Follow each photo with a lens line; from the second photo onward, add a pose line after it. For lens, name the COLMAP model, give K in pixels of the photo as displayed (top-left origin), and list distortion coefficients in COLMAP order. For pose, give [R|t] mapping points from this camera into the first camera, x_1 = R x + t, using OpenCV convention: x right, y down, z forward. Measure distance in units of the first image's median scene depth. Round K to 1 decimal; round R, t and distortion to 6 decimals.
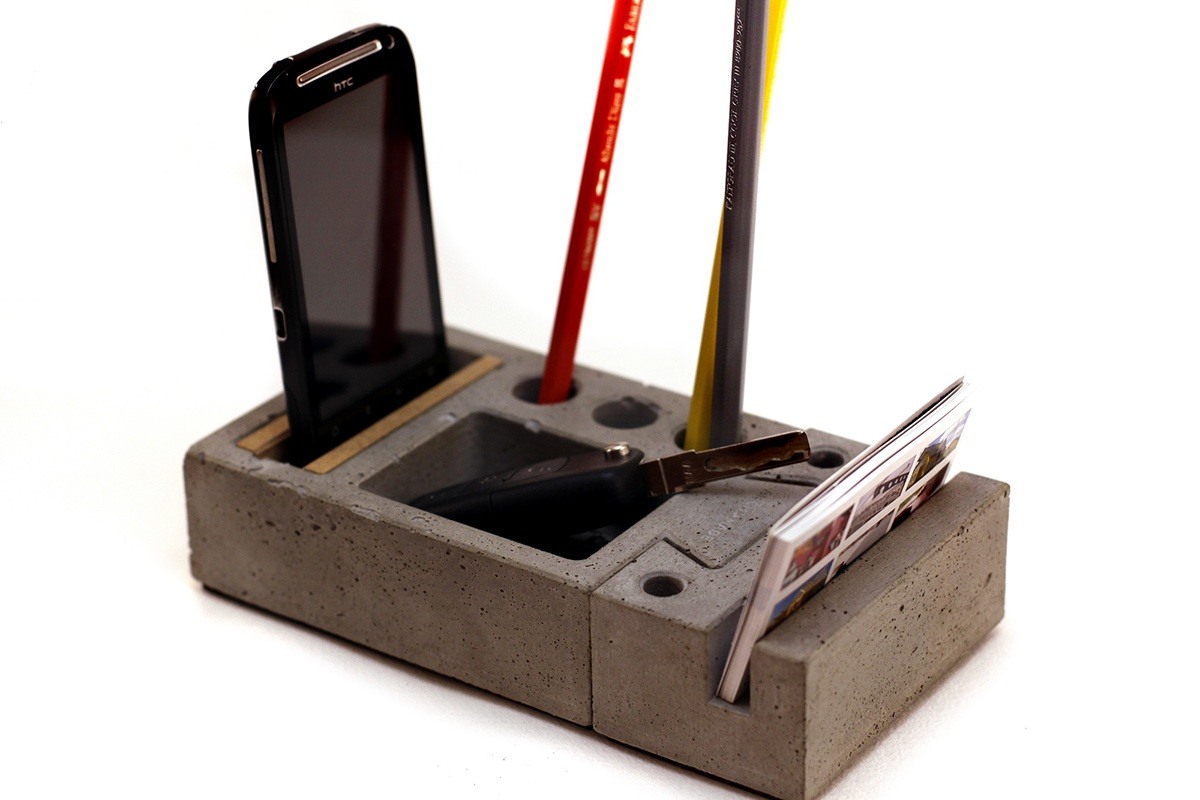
lens RADIAL K [[2951.5, 0, 600.0], [0, 2951.5, 400.0], [0, 0, 1]] dist [-0.268055, -0.018928]
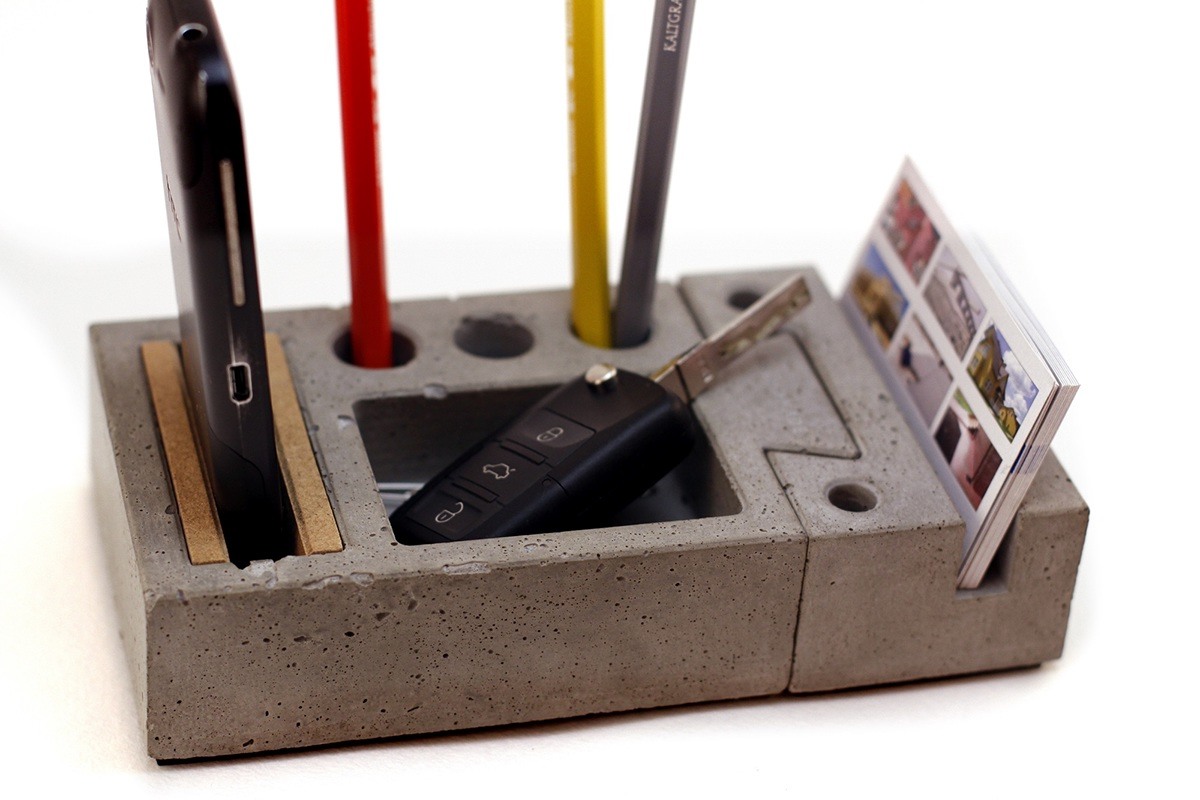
lens RADIAL K [[2951.5, 0, 600.0], [0, 2951.5, 400.0], [0, 0, 1]] dist [-0.268055, -0.018928]
pose [[0.658006, -0.365940, 0.658115, -0.540809], [0.274563, 0.930403, 0.242826, -0.177574], [-0.701172, 0.020913, 0.712685, 0.426740]]
